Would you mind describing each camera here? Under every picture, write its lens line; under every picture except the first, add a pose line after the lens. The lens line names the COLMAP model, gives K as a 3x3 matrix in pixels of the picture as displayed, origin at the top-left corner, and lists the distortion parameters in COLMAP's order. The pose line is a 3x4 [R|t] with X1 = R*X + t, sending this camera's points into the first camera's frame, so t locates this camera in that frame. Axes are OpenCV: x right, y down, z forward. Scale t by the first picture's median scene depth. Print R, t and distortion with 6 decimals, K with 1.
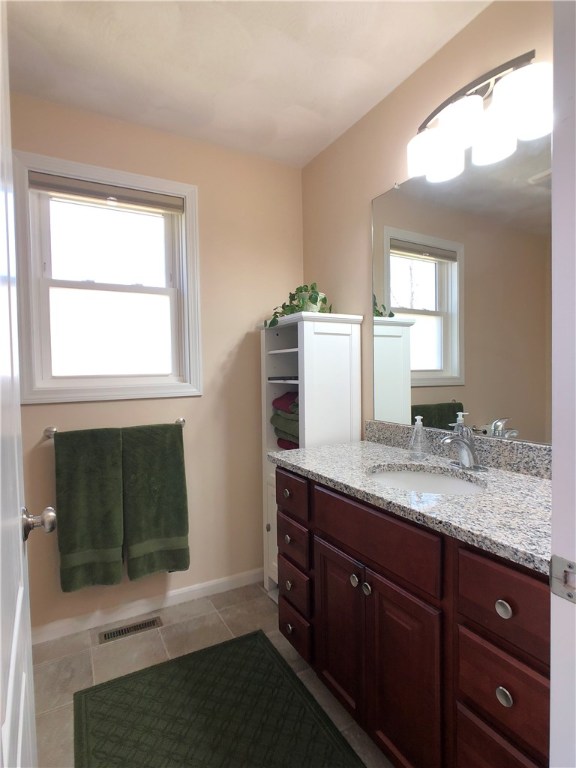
lens RADIAL K [[408.7, 0, 288.8], [0, 408.7, 394.3], [0, 0, 1]] dist [-0.025857, 0.018663]
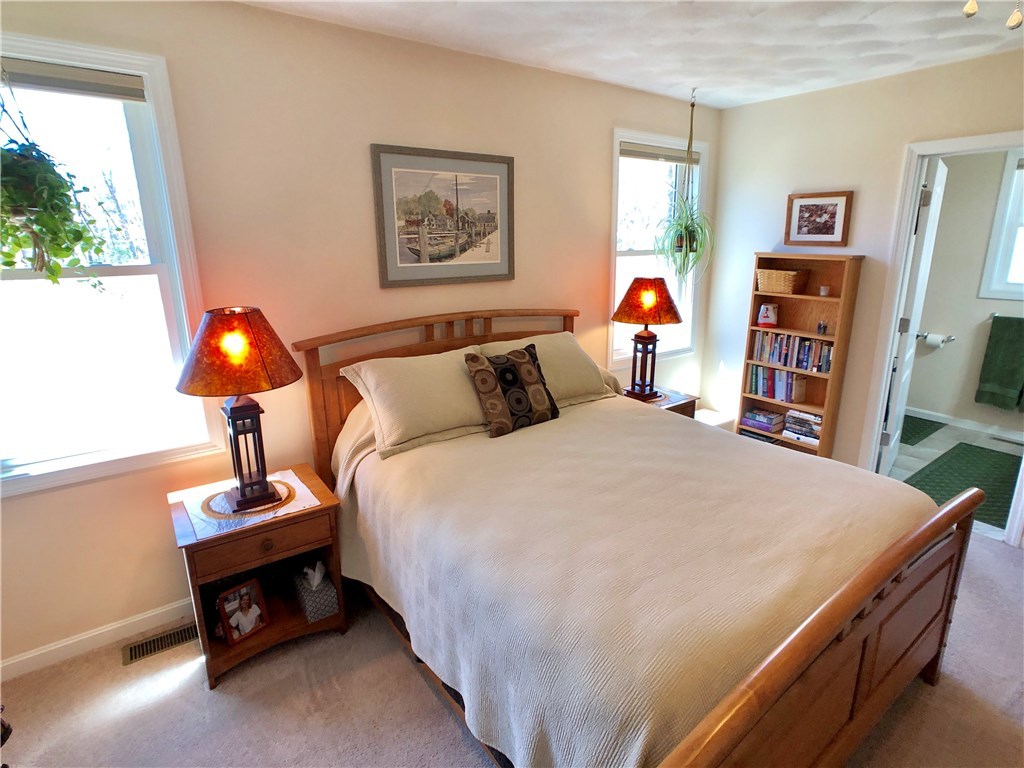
lens RADIAL K [[544.9, 0, 532.8], [0, 544.9, 378.6], [0, 0, 1]] dist [-0.025857, 0.018663]
pose [[0.144899, 0.268611, -0.952288, 1.430700], [-0.049420, 0.963209, 0.264172, -0.162829], [0.988211, 0.008784, 0.152843, -1.338700]]
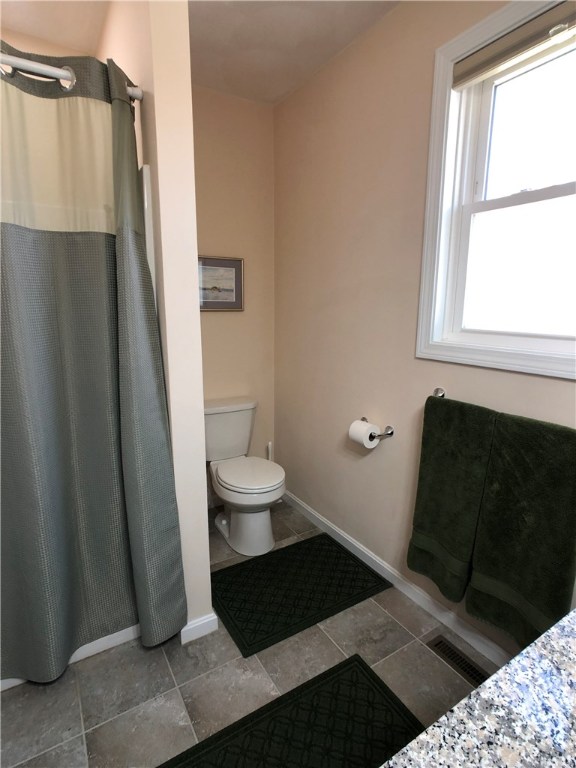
lens RADIAL K [[408.7, 0, 288.8], [0, 408.7, 394.3], [0, 0, 1]] dist [-0.025857, 0.018663]
pose [[0.048793, 0.232689, -0.971326, 0.243705], [-0.048128, 0.971903, 0.230409, -0.092617], [0.997649, 0.035506, 0.058621, 0.636962]]
